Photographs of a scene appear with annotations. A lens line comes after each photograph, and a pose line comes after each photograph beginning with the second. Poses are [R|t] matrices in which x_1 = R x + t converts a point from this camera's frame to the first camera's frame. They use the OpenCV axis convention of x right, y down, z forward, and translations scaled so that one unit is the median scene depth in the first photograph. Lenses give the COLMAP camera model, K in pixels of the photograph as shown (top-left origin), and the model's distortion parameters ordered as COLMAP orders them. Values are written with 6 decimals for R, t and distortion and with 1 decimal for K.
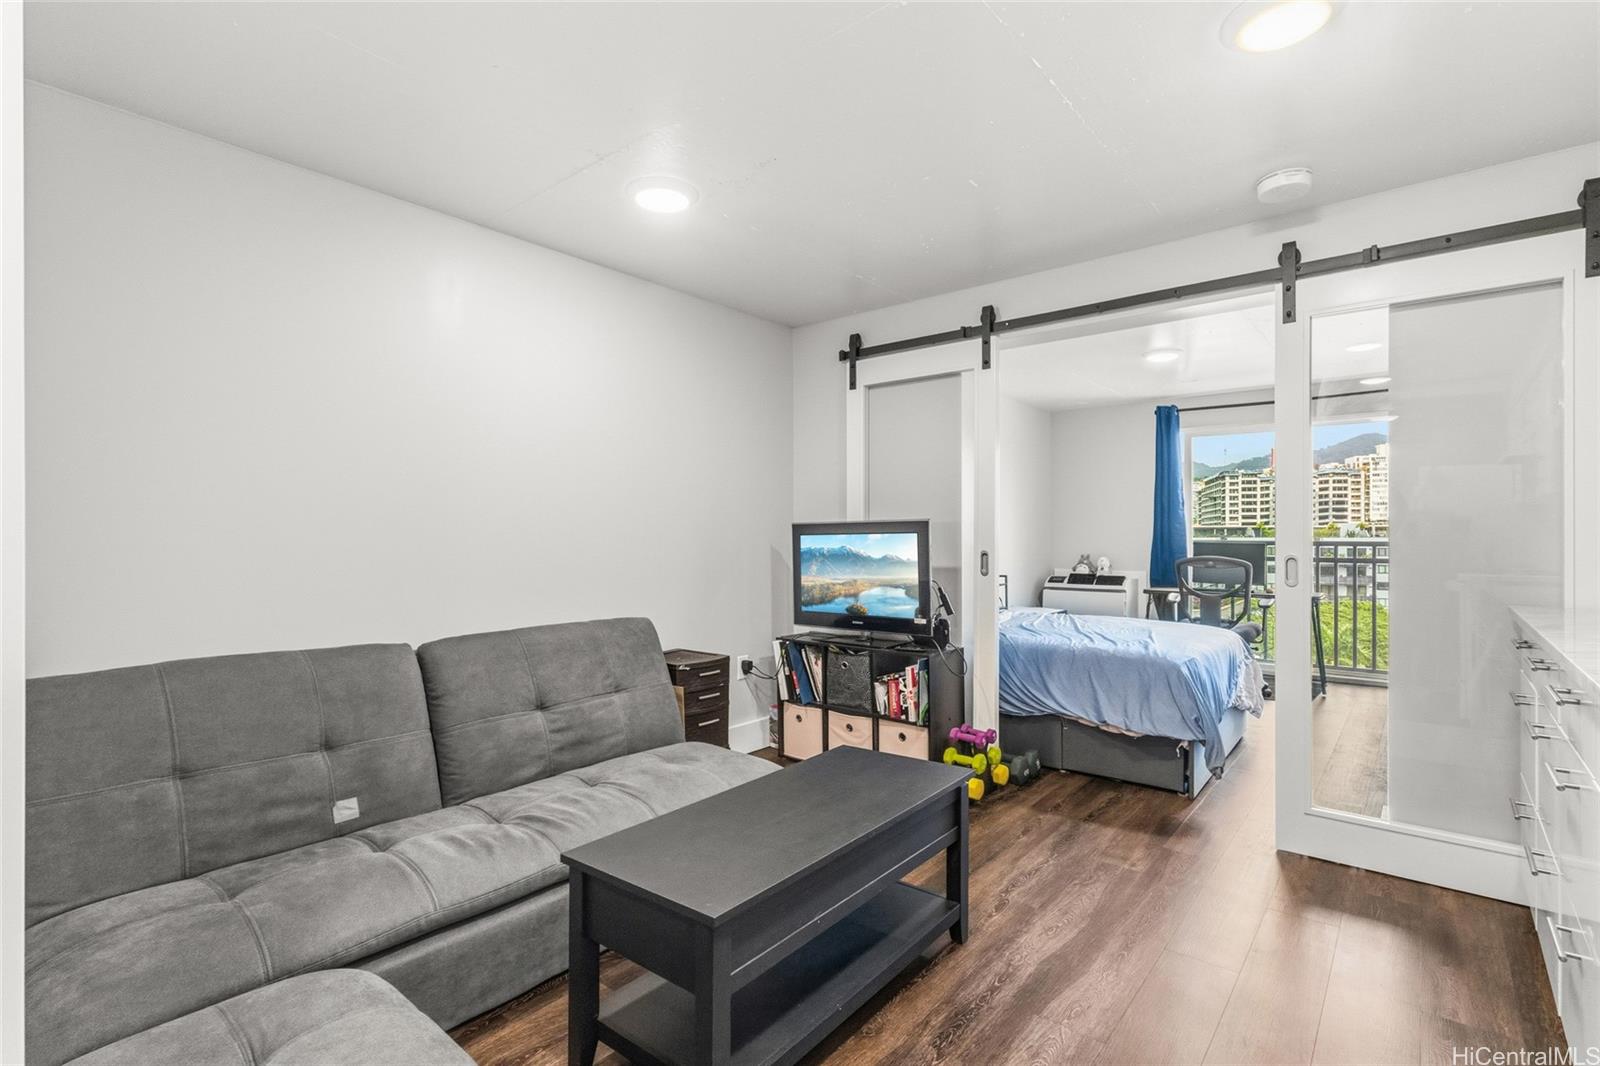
lens RADIAL K [[762.5, 0, 800.9], [0, 762.5, 536.5], [0, 0, 1]] dist [0.005535, 0.001176]
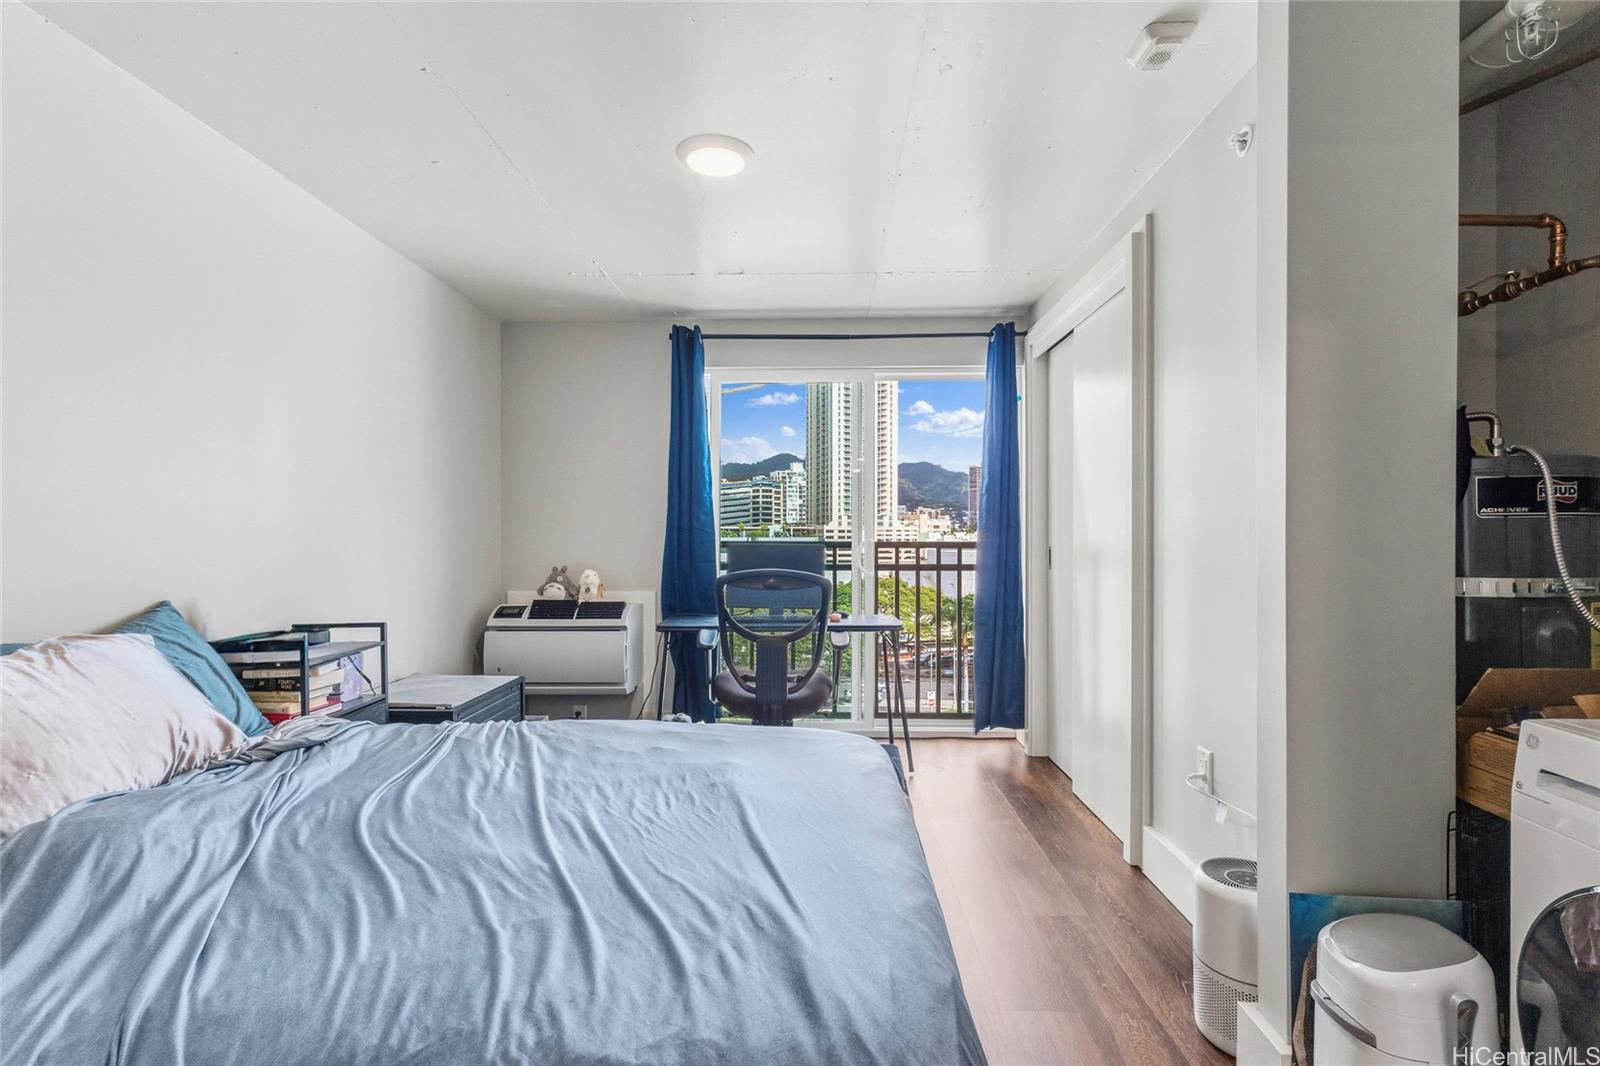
lens RADIAL K [[762.5, 0, 800.9], [0, 762.5, 536.5], [0, 0, 1]] dist [0.005535, 0.001176]
pose [[0.788422, -0.002457, 0.615130, 0.159001], [0.003223, 0.999995, -0.000138, 0.001268], [-0.615127, 0.002091, 0.788425, 0.425382]]
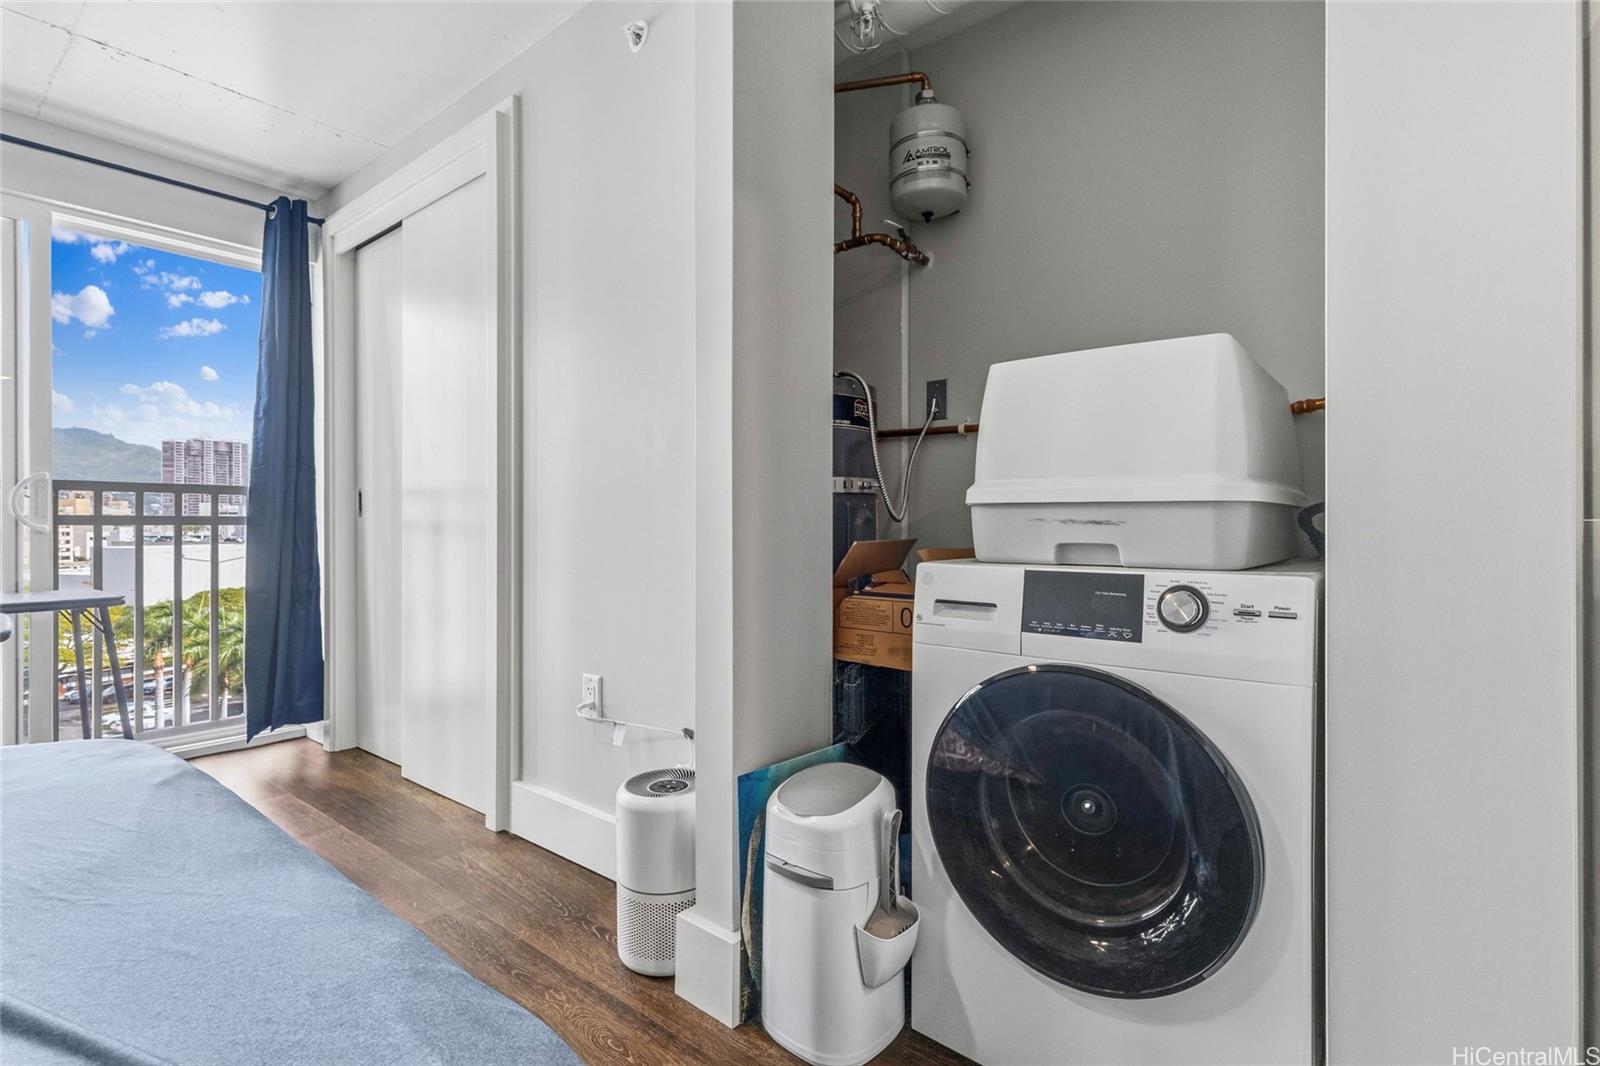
lens RADIAL K [[753.4, 0, 797.7], [0, 753.4, 529.4], [0, 0, 1]] dist [0.003948, 0.001043]
pose [[-0.011484, -0.003408, 0.999928, 0.191177], [0.005943, 0.999976, 0.003477, 0.032988], [-0.999916, 0.005983, -0.011463, 0.496373]]
